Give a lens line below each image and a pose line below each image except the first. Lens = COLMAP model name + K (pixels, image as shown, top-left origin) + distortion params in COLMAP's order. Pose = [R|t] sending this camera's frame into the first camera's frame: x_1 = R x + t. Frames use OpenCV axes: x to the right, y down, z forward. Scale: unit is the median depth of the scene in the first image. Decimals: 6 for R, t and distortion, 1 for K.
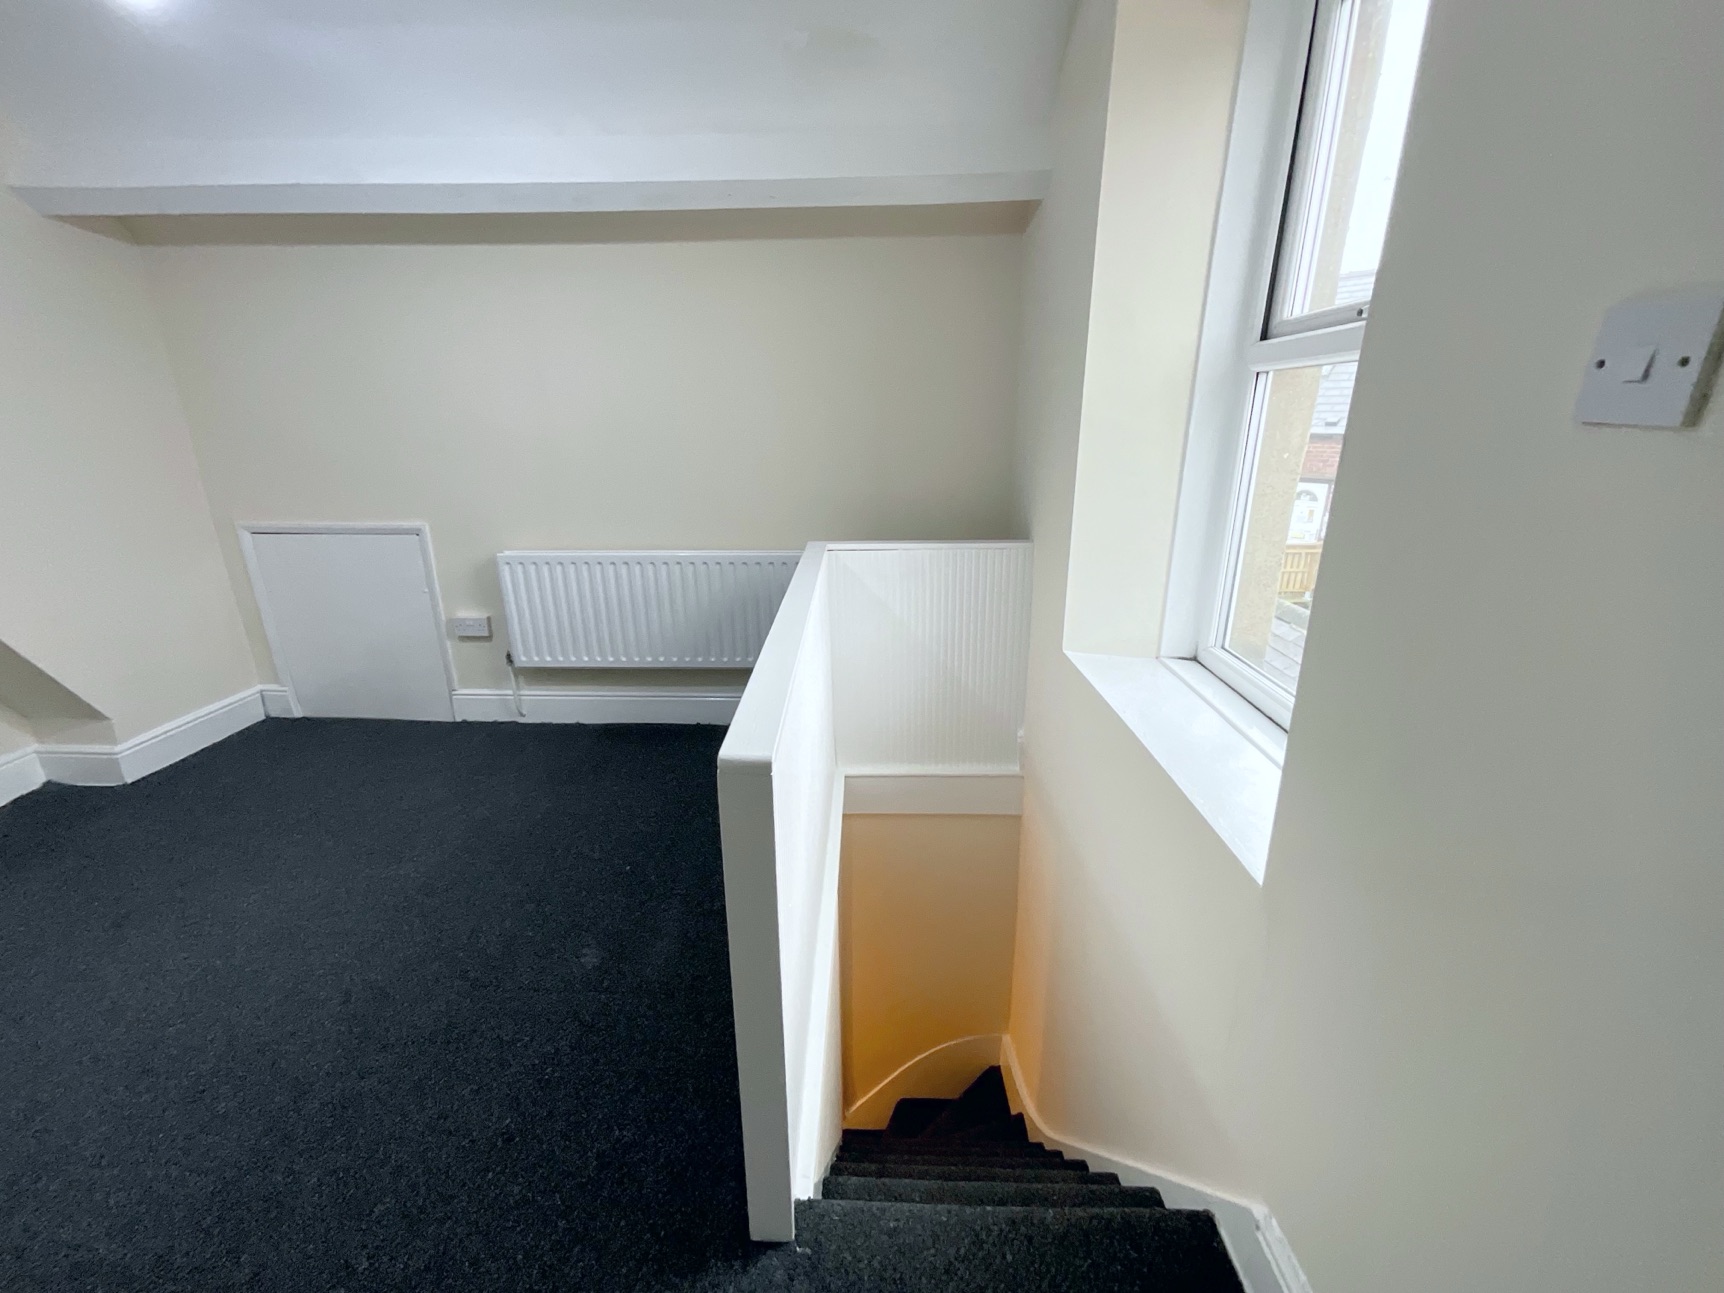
lens RADIAL K [[697.1, 0, 860.1], [0, 697.1, 646.0], [0, 0, 1]] dist [-0.006196, 0.003215]
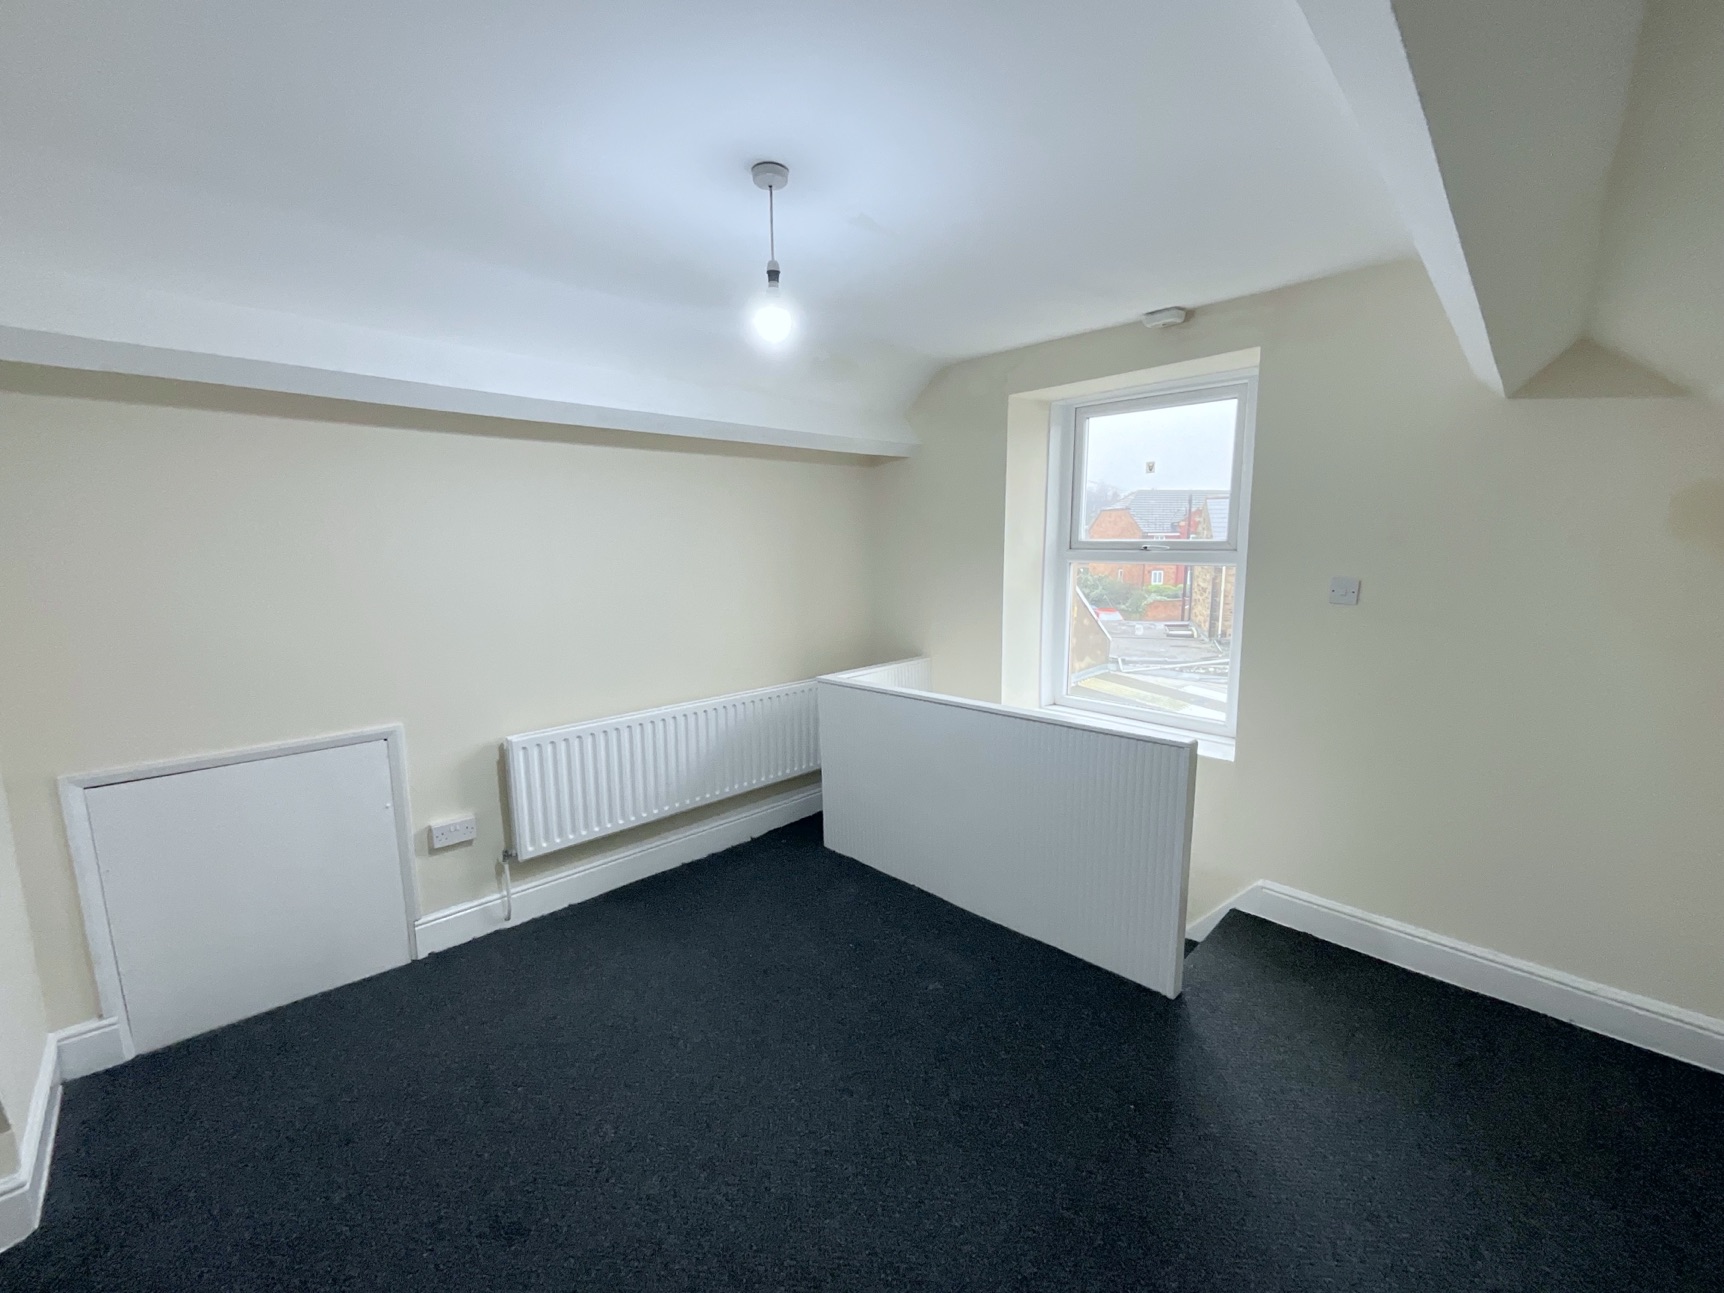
lens RADIAL K [[697.1, 0, 853.9], [0, 697.1, 644.2], [0, 0, 1]] dist [-0.006196, 0.003215]
pose [[0.703749, -0.106909, 0.702359, -0.807628], [0.232157, 0.968946, -0.085130, -0.067008], [-0.671447, 0.222968, 0.706714, -0.005131]]
